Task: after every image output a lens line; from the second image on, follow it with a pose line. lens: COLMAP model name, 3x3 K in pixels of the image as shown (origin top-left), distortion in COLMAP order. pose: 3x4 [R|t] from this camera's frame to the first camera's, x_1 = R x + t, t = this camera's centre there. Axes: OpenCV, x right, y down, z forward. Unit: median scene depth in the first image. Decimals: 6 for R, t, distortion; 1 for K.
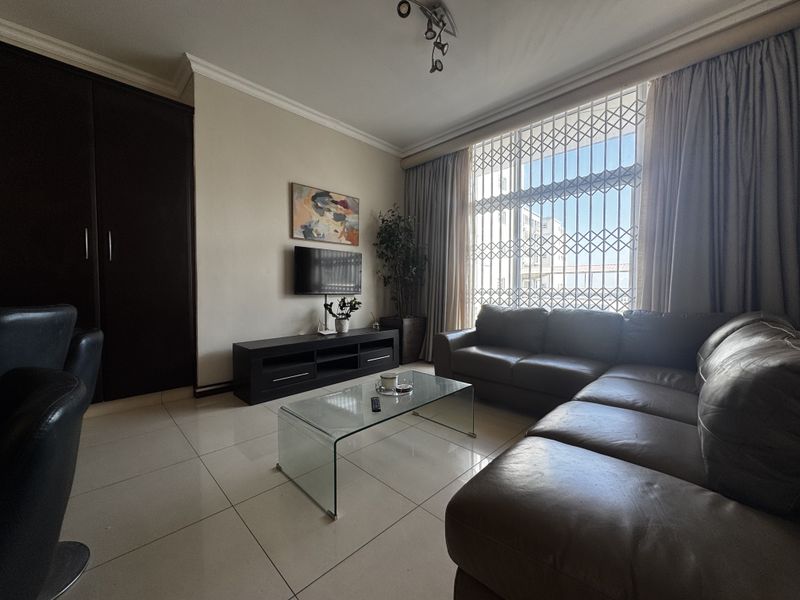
lens RADIAL K [[321.9, 0, 402.3], [0, 321.9, 300.4], [0, 0, 1]] dist [-0.001049, 0.000292]
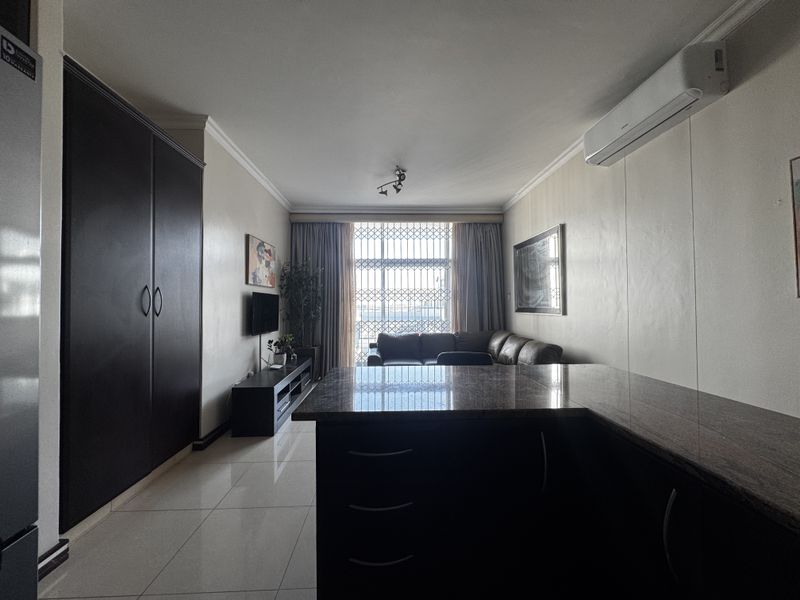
lens RADIAL K [[321.9, 0, 400.1], [0, 321.9, 300.4], [0, 0, 1]] dist [-0.001049, 0.000292]
pose [[0.674215, 0.001692, 0.738533, -0.733739], [0.039012, 0.998520, -0.037902, -0.071180], [-0.737504, 0.054365, 0.673151, -0.099905]]
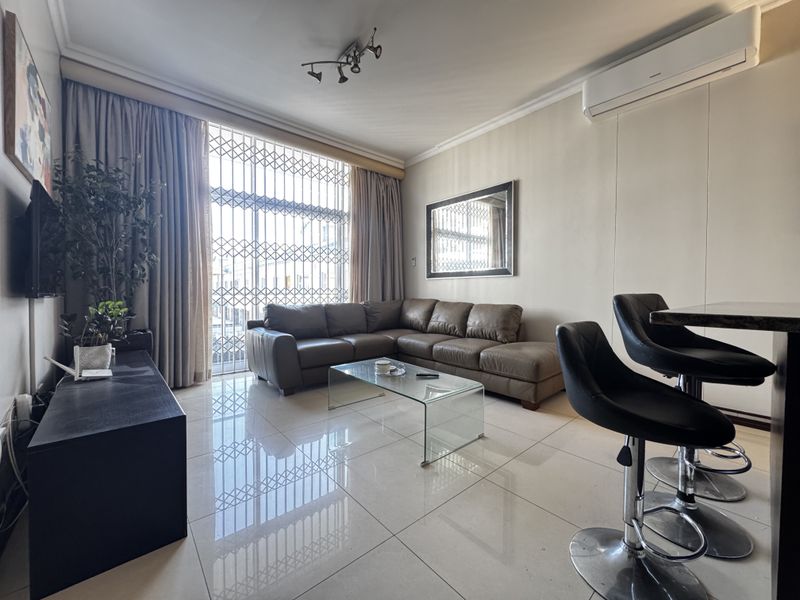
lens RADIAL K [[321.9, 0, 400.7], [0, 321.9, 300.0], [0, 0, 1]] dist [-0.001049, 0.000292]
pose [[0.064943, -0.028032, 0.997495, -0.648322], [0.039061, 0.998911, 0.025529, -0.007882], [-0.997124, 0.037305, 0.065967, 0.471567]]
